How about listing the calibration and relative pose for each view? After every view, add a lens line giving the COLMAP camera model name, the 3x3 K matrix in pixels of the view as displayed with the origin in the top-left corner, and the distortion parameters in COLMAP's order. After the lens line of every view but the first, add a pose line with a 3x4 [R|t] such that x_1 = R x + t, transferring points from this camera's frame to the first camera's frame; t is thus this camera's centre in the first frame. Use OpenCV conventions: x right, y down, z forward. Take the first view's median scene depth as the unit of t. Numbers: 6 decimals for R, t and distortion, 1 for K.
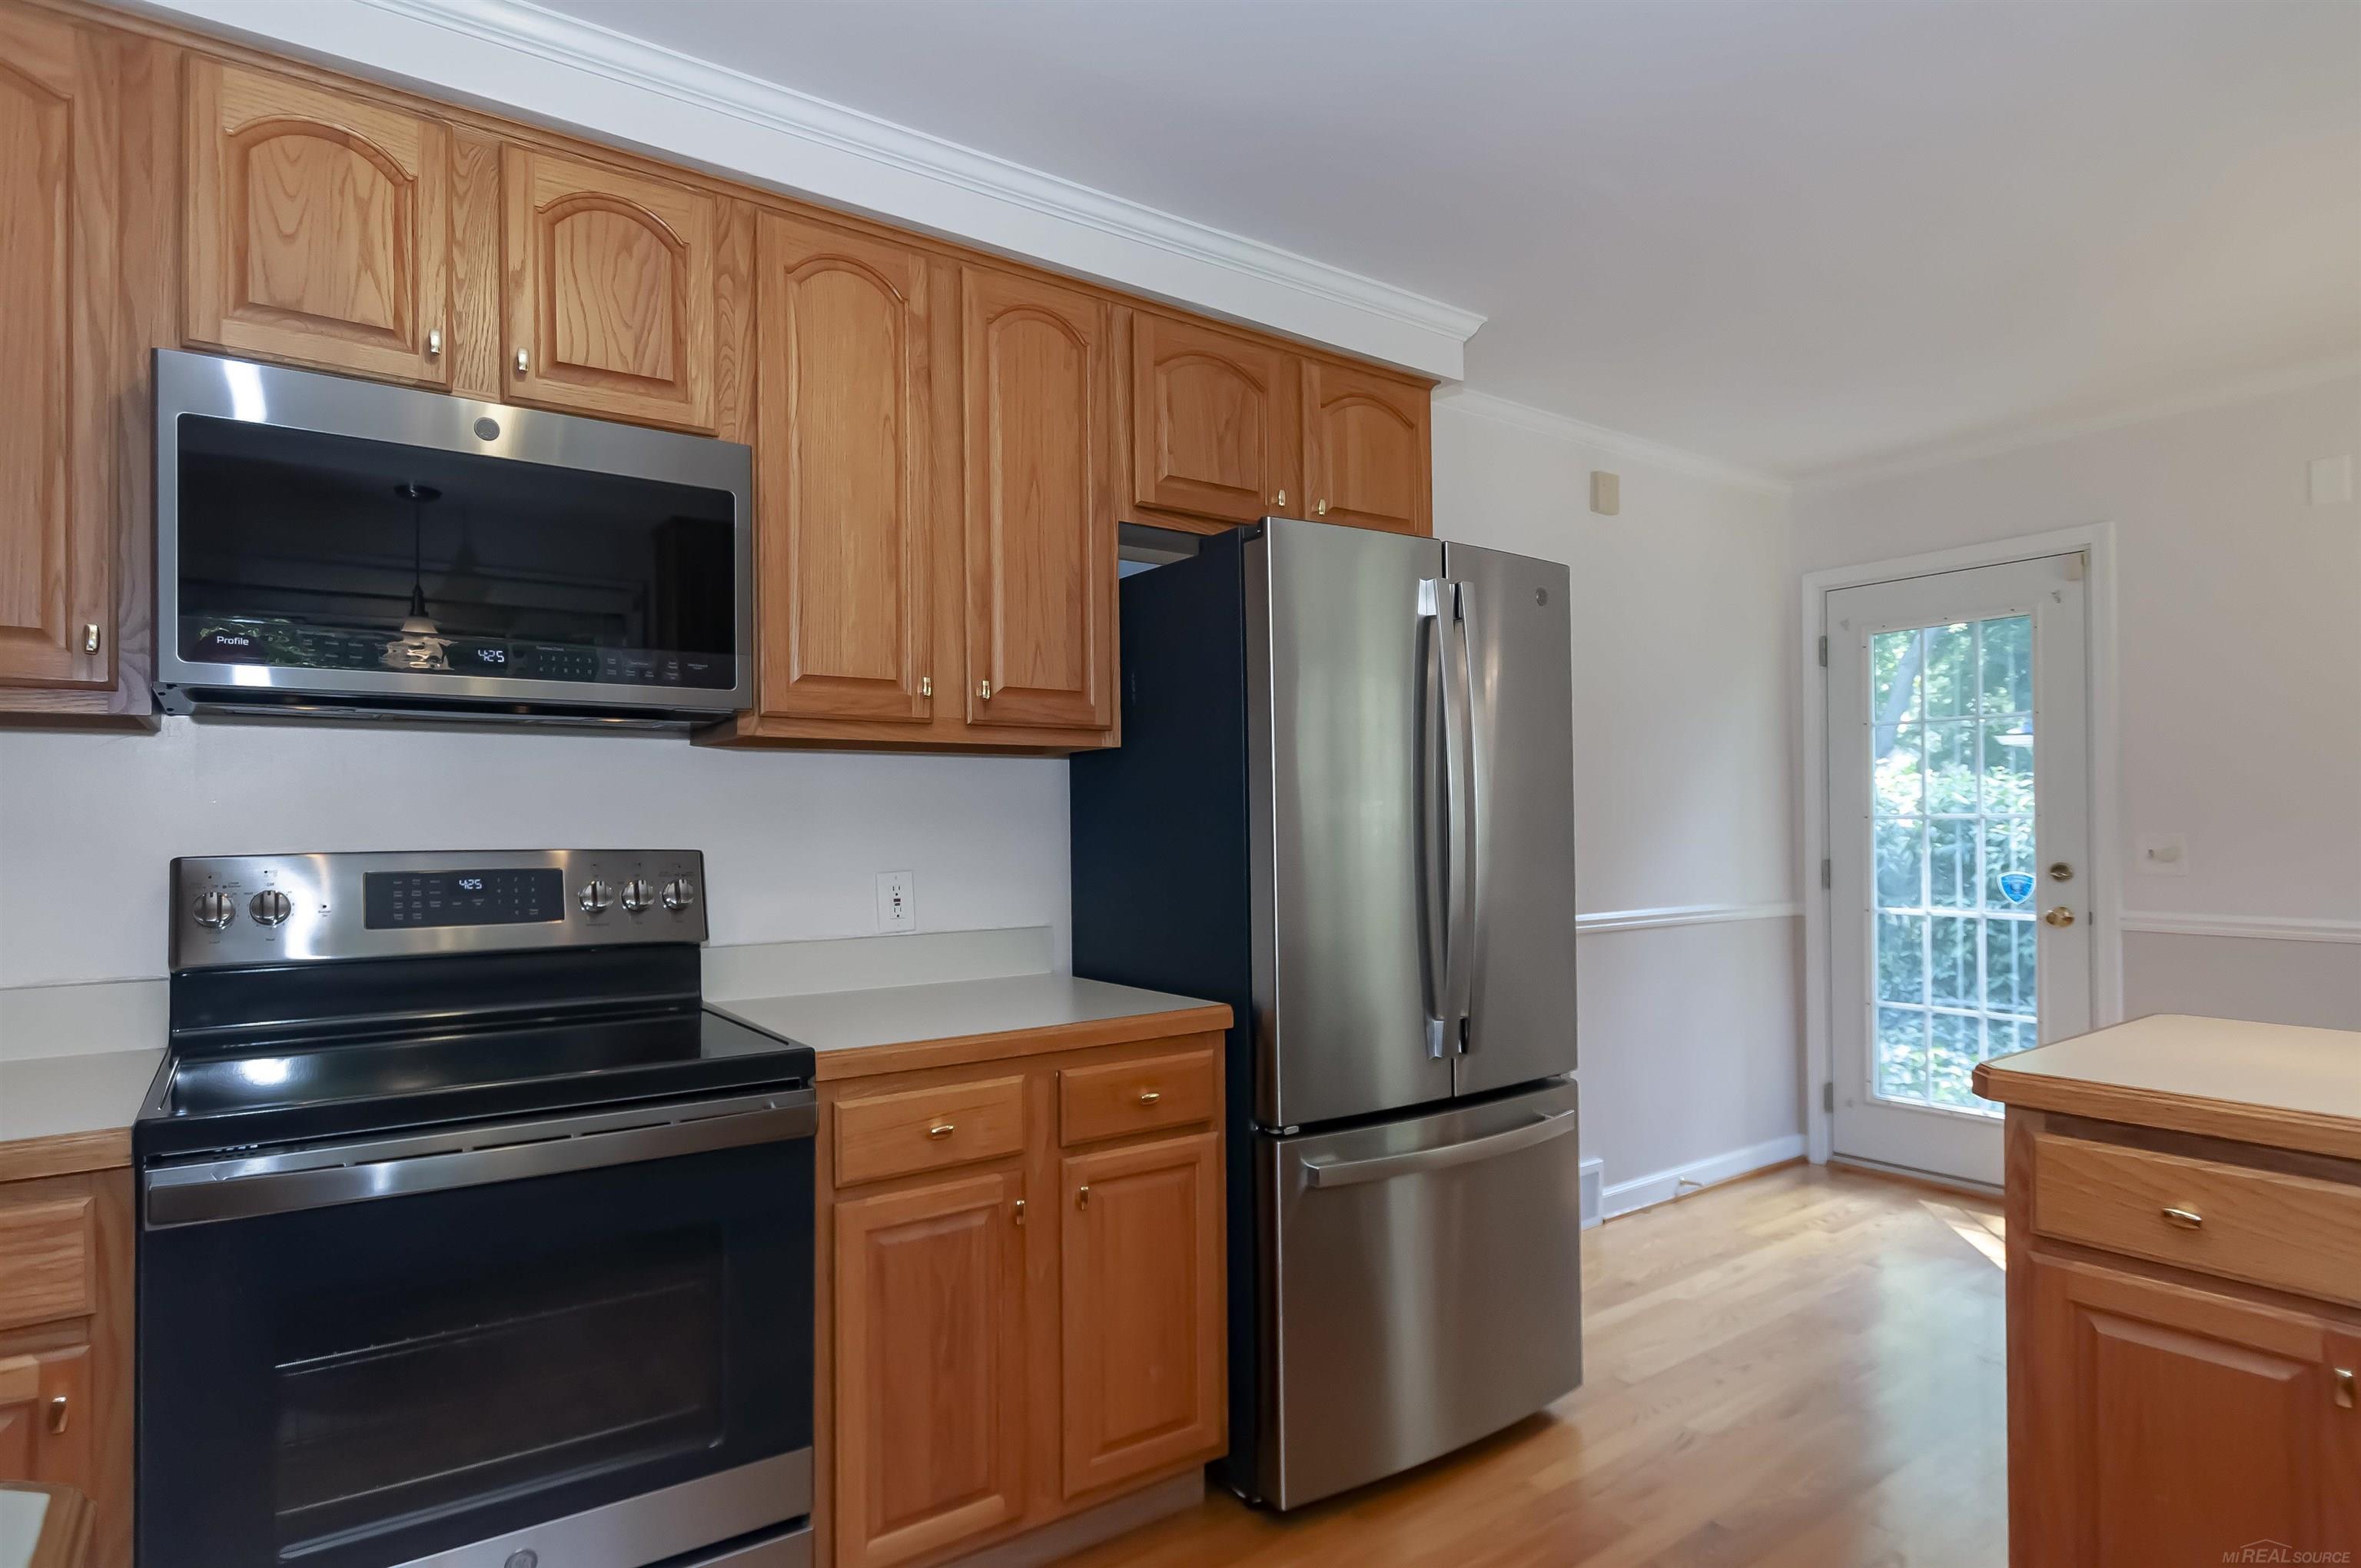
lens RADIAL K [[1285.3, 0, 1185.9], [0, 1285.3, 812.1], [0, 0, 1]] dist [-0.006146, -0.001373]
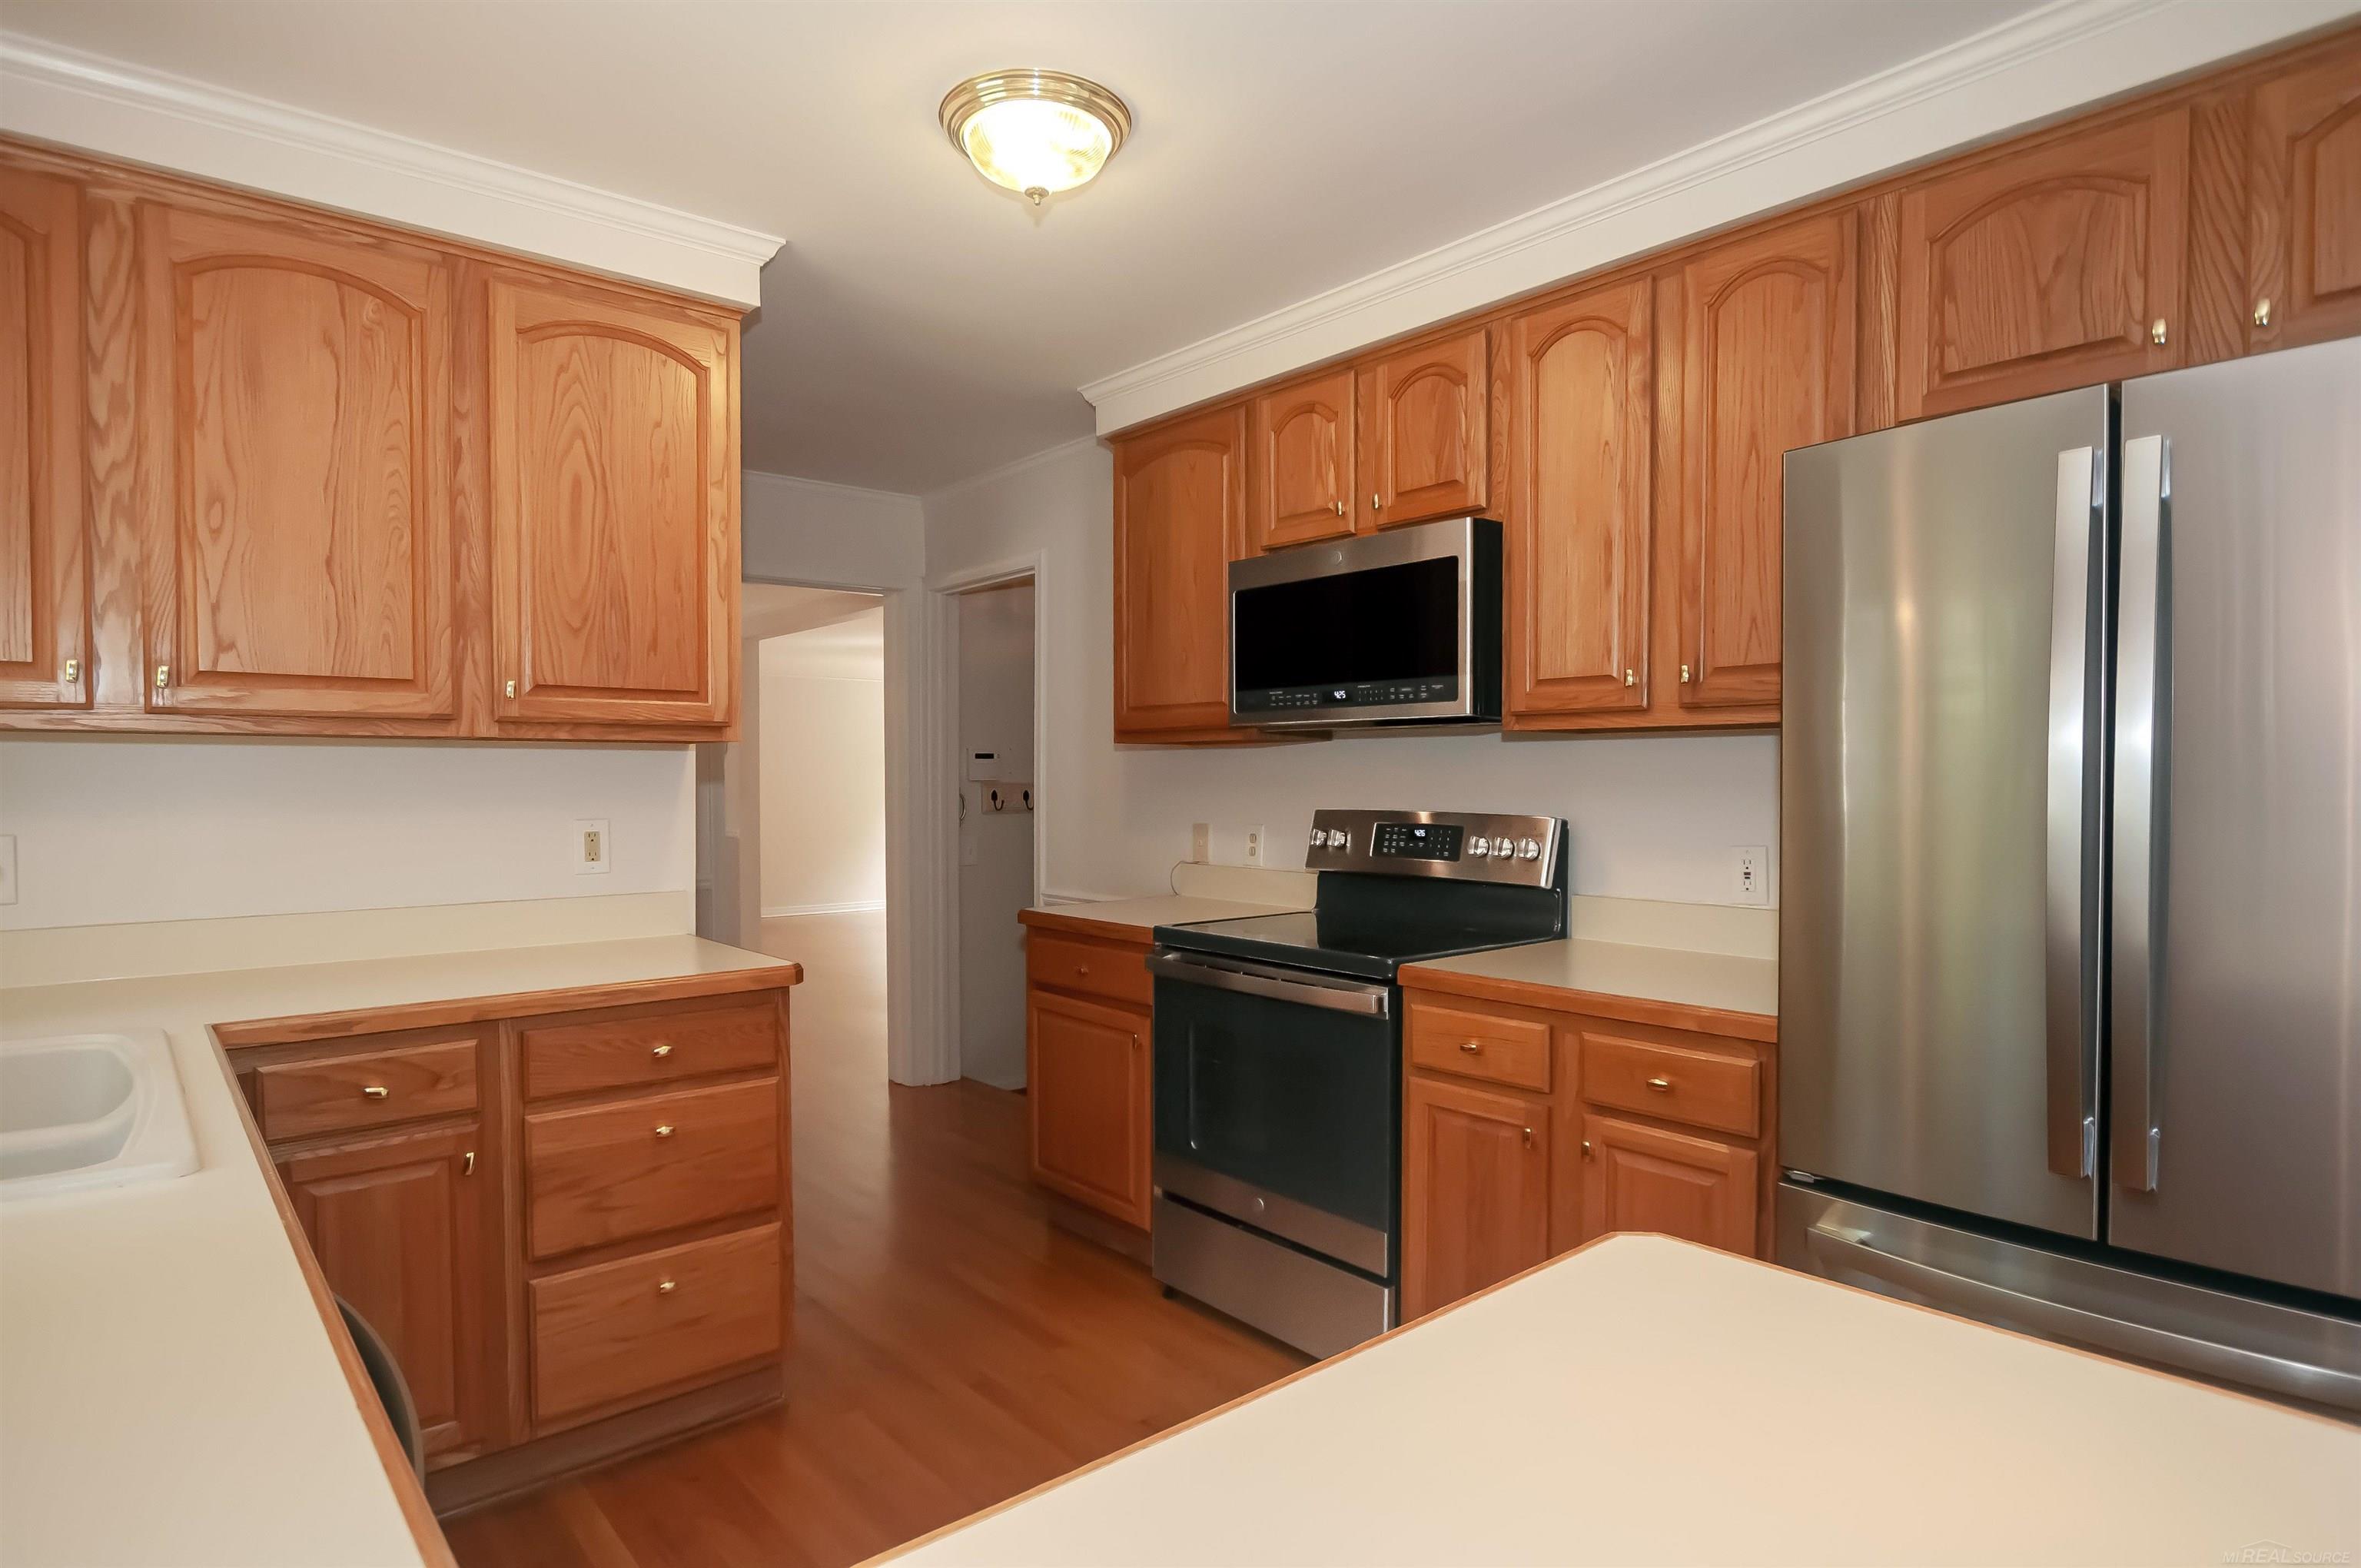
lens RADIAL K [[1285.3, 0, 1185.9], [0, 1285.3, 812.1], [0, 0, 1]] dist [-0.006146, -0.001373]
pose [[0.075866, 0.034806, -0.996510, 0.897086], [0.008791, 0.999328, 0.035574, -0.025369], [0.997079, -0.011459, 0.075509, 0.546651]]
